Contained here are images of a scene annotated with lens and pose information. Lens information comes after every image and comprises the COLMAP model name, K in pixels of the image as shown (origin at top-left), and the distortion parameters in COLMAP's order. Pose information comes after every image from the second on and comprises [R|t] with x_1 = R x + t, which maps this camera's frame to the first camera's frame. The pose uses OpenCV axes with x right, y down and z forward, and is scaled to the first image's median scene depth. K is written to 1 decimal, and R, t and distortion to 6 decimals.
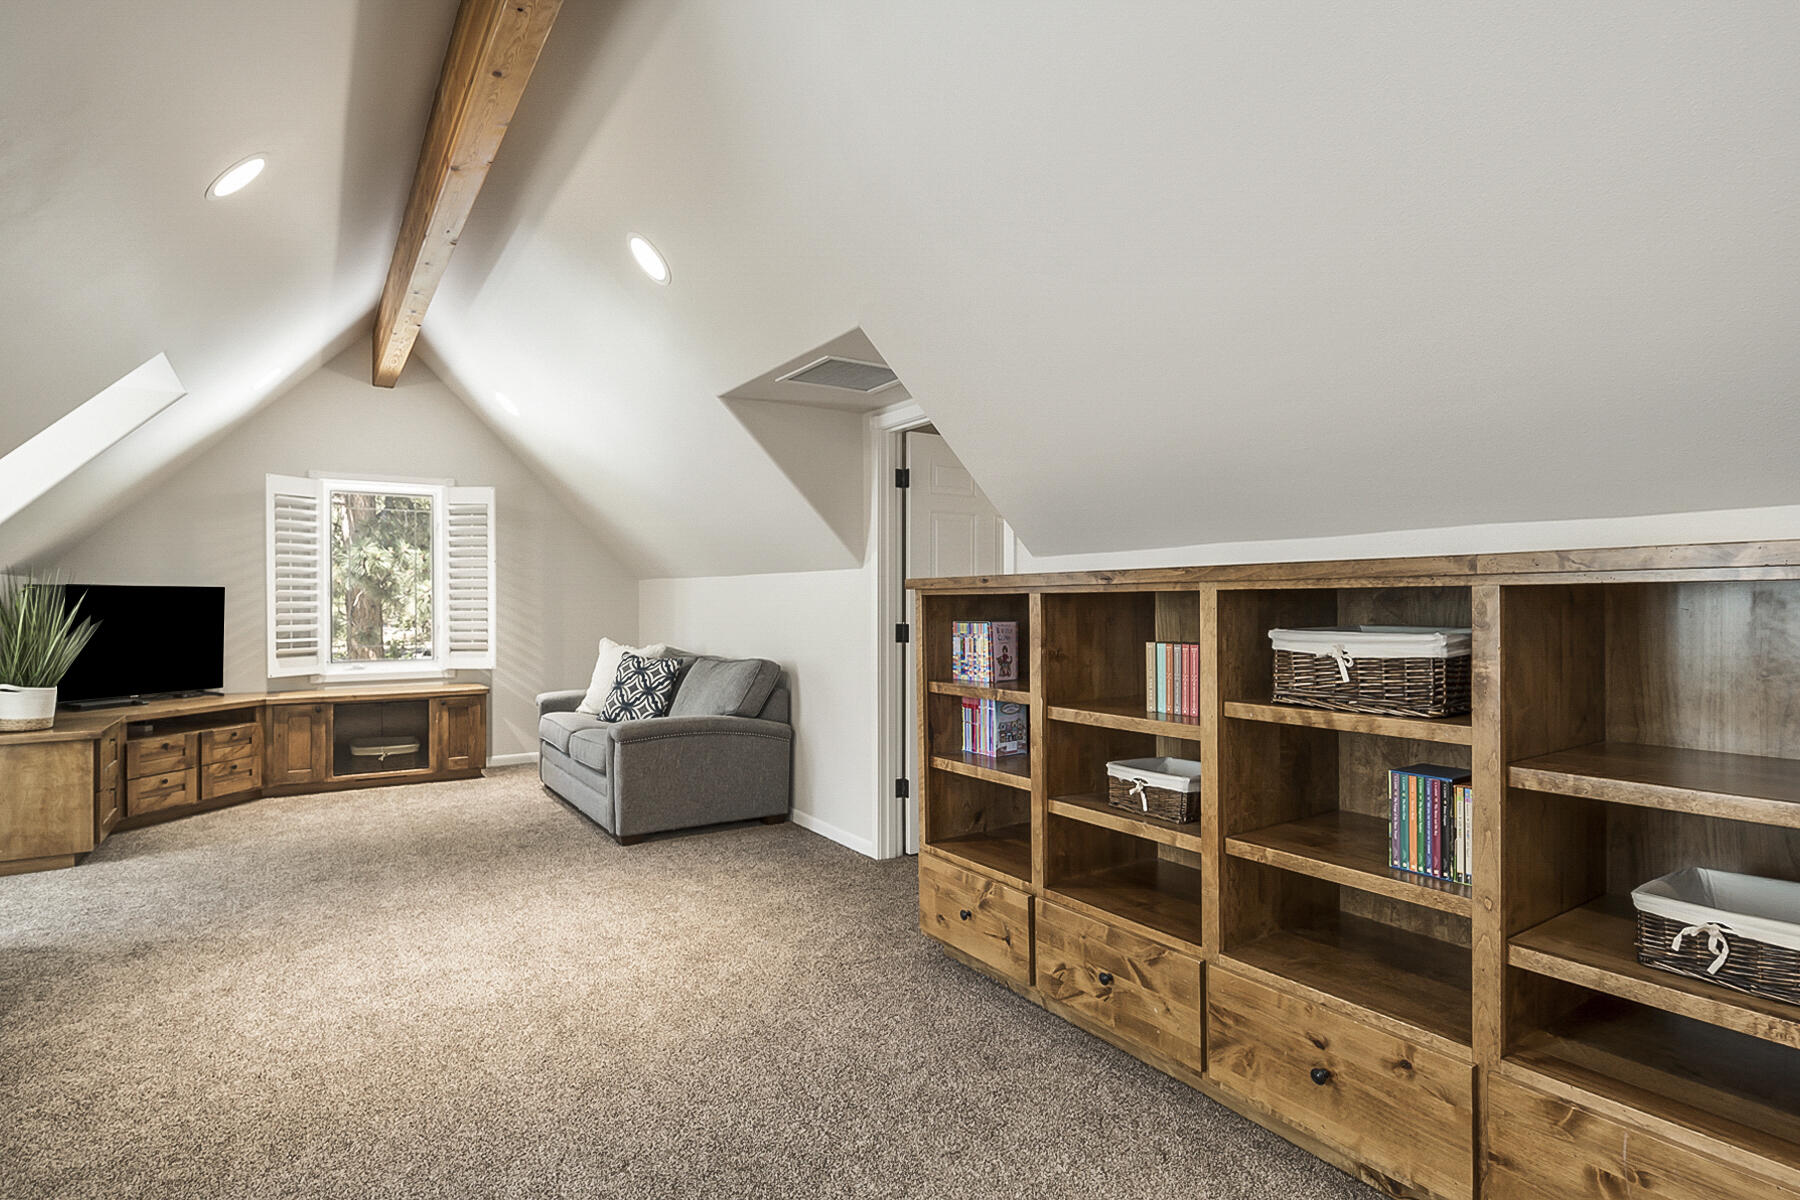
lens RADIAL K [[929.0, 0, 916.5], [0, 929.0, 605.9], [0, 0, 1]] dist [-0.006094, 0.000747]
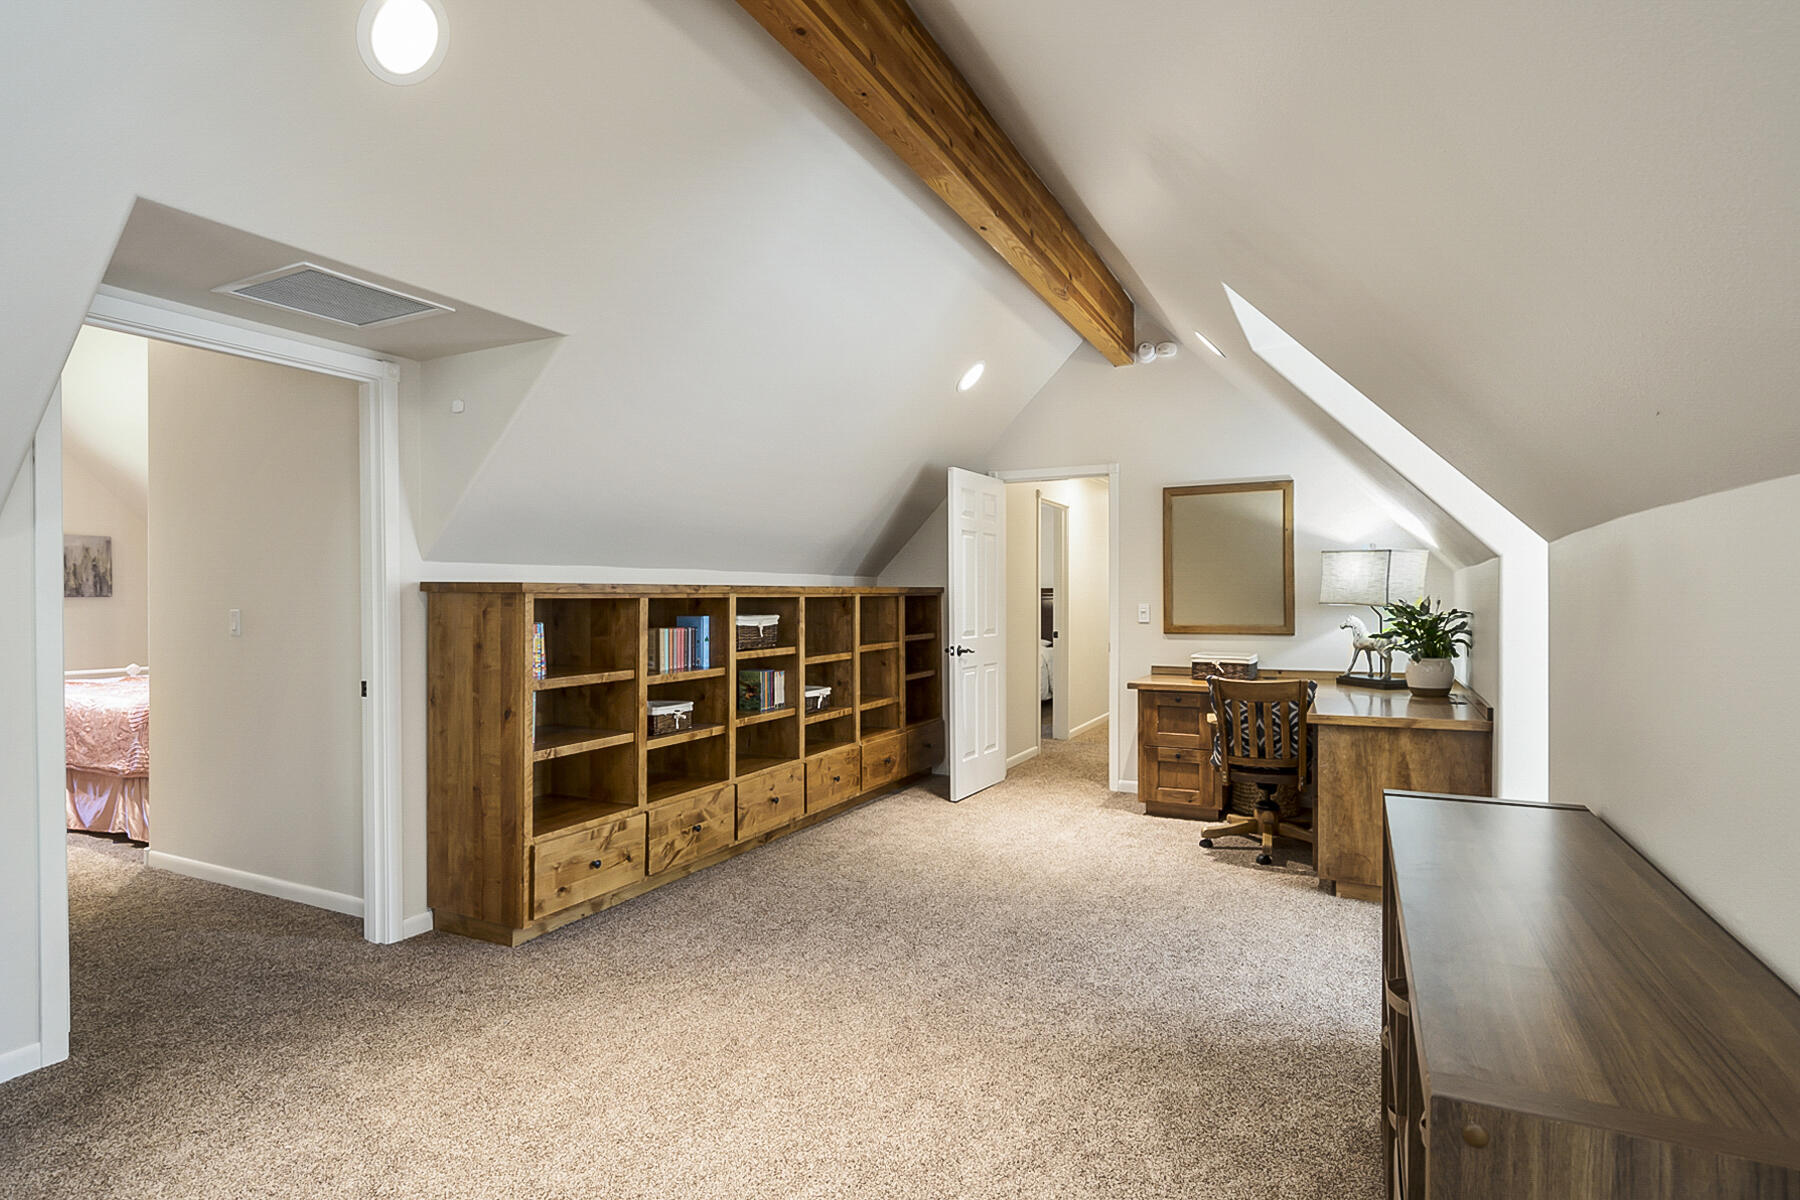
lens RADIAL K [[929.0, 0, 899.3], [0, 929.0, 604.2], [0, 0, 1]] dist [-0.006094, 0.000747]
pose [[-0.496456, 0.004617, 0.868050, -1.457394], [0.014826, 0.999885, 0.003162, -0.002735], [-0.867935, 0.014439, -0.496467, 1.534880]]
